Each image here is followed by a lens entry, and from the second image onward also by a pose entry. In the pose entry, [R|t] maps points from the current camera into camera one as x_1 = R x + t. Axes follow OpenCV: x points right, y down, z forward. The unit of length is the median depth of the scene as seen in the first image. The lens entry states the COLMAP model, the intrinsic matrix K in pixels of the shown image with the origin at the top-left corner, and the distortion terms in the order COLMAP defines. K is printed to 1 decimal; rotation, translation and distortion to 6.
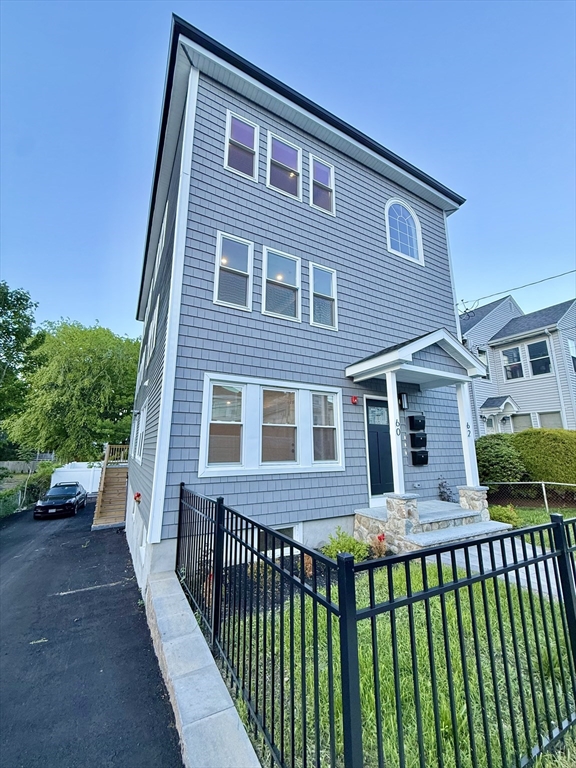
lens RADIAL K [[305.4, 0, 292.4], [0, 305.4, 382.4], [0, 0, 1]] dist [-0.000624, 0.000139]
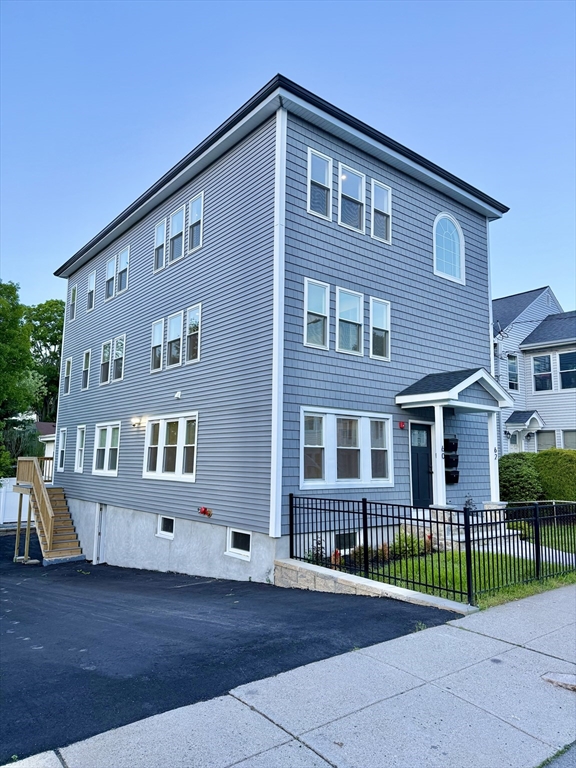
lens RADIAL K [[540.7, 0, 286.6], [0, 540.7, 383.6], [0, 0, 1]] dist [0.066283, -0.018469]
pose [[0.983779, 0.038659, 0.175172, -0.578887], [-0.051896, 0.996080, 0.071628, -0.218300], [-0.171716, -0.079557, 0.981929, -0.881321]]
